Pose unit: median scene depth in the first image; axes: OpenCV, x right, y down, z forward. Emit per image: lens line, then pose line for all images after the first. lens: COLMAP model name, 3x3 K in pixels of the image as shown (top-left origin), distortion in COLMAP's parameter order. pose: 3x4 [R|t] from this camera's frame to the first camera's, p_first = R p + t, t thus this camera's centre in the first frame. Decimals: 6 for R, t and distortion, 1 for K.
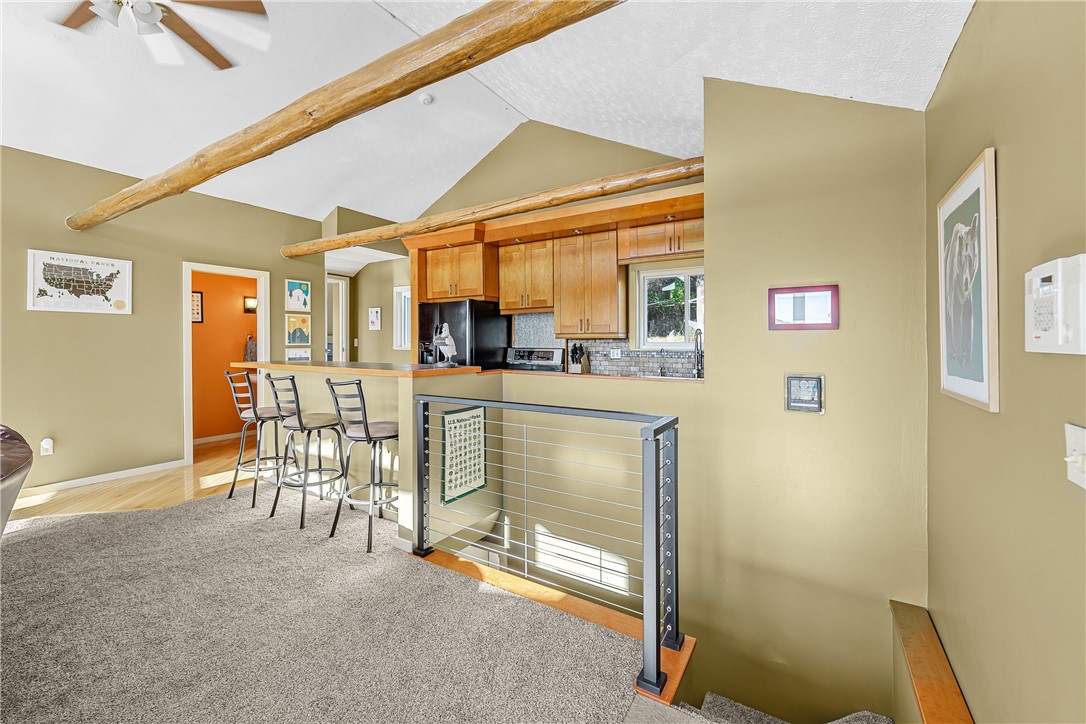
lens RADIAL K [[441.5, 0, 545.7], [0, 441.5, 344.9], [0, 0, 1]] dist [-0.001349, -0.000033]
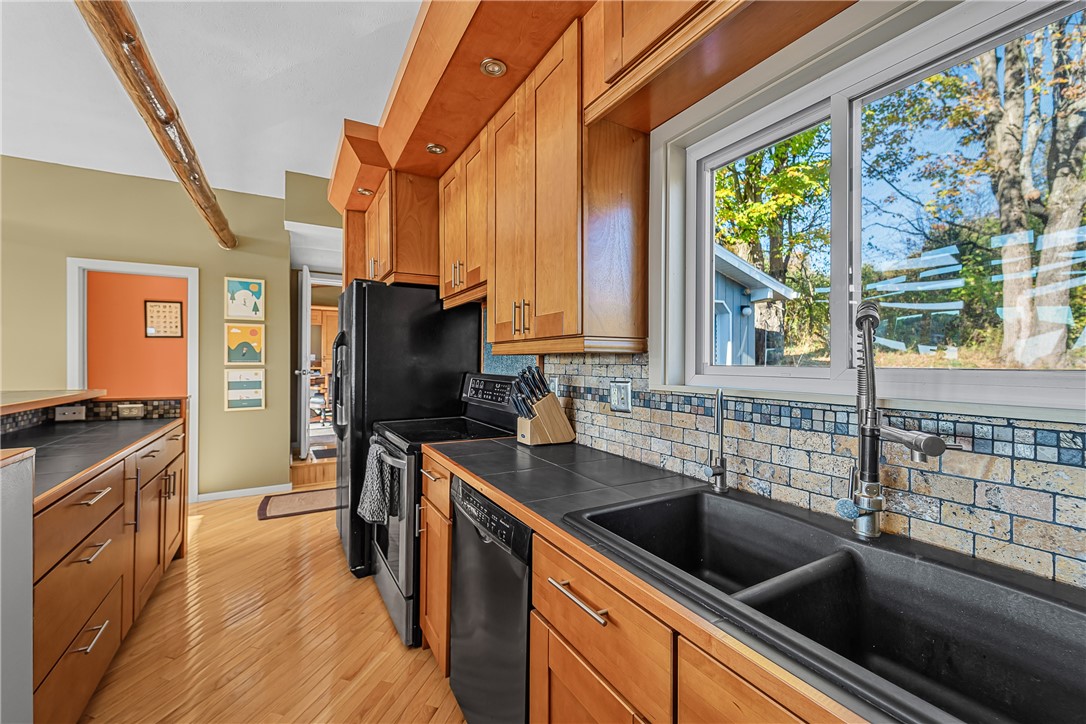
lens RADIAL K [[441.7, 0, 543.0], [0, 441.7, 362.0], [0, 0, 1]] dist [-0.001447, 0.000072]
pose [[0.880125, 0.004880, -0.474717, 0.246309], [-0.007404, 0.999967, -0.003449, -0.005577], [0.474684, 0.006550, 0.880132, 0.593703]]
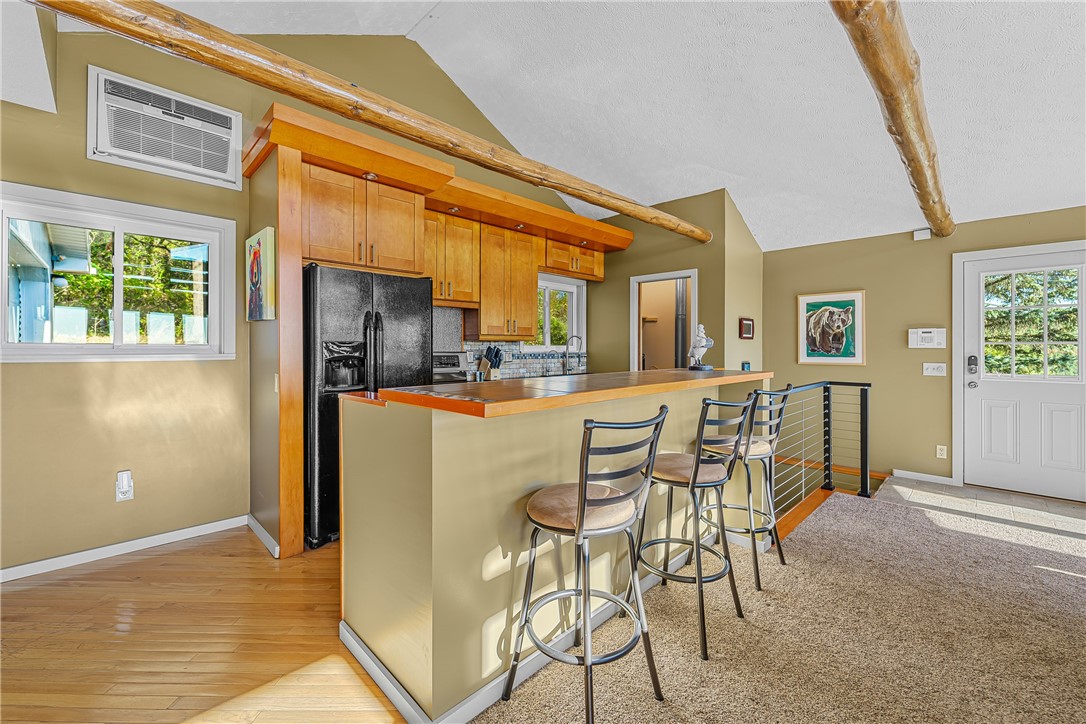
lens RADIAL K [[441.5, 0, 545.7], [0, 441.5, 344.9], [0, 0, 1]] dist [-0.001349, -0.000033]
pose [[0.230473, 0.002845, 0.973074, -0.709982], [0.003723, 0.999986, -0.003806, -0.001366], [-0.973072, 0.004499, 0.230459, 0.625996]]
